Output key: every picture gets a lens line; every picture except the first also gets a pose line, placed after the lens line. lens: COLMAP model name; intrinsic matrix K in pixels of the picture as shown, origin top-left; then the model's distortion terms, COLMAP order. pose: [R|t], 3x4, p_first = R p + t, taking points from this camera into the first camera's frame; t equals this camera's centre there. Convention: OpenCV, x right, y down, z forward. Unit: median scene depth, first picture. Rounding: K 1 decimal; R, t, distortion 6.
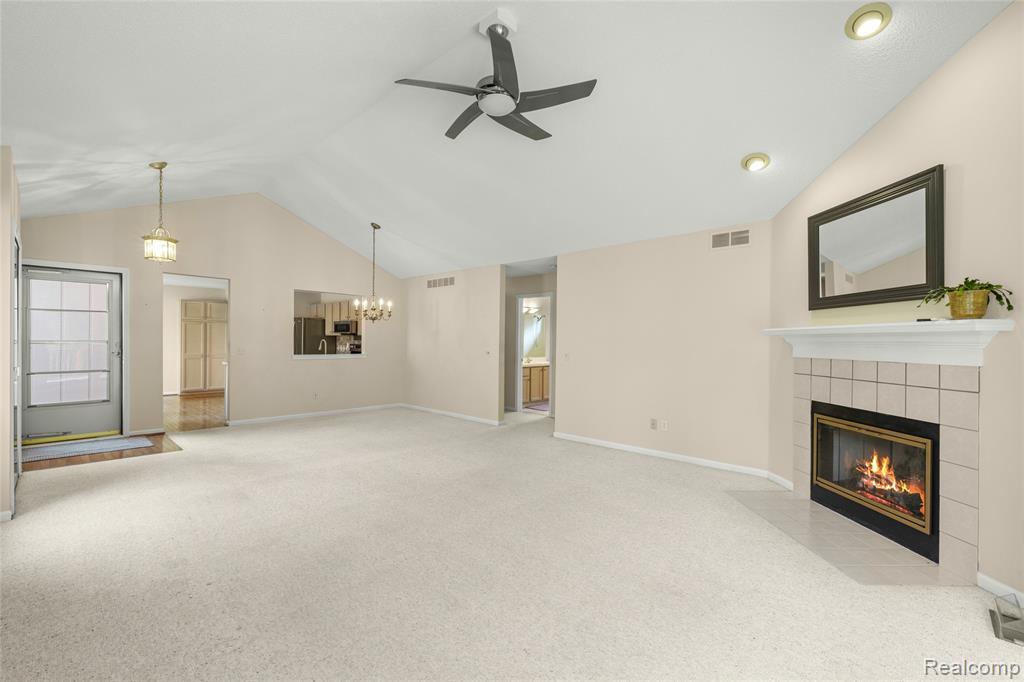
lens RADIAL K [[432.5, 0, 511.0], [0, 432.5, 343.3], [0, 0, 1]] dist [0.001967, 0.000121]
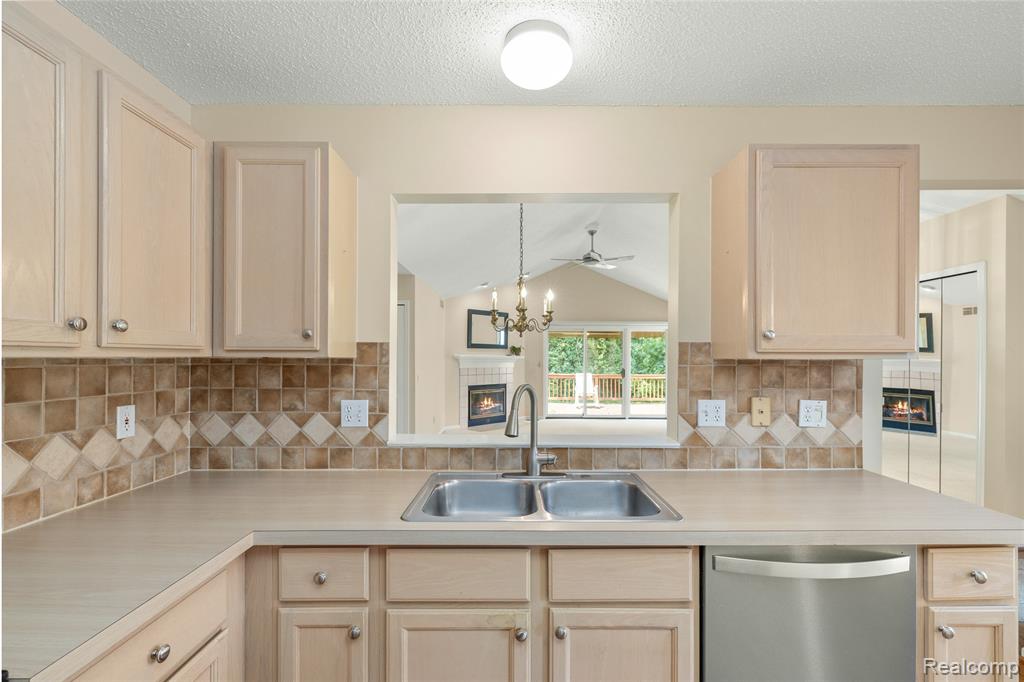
lens RADIAL K [[444.3, 0, 513.0], [0, 444.3, 358.6], [0, 0, 1]] dist [0.001929, 0.000109]
pose [[-0.684103, -0.016580, 0.729197, -0.616639], [-0.010346, 0.999862, 0.013028, -0.025604], [-0.729312, 0.001368, -0.684180, 1.216429]]
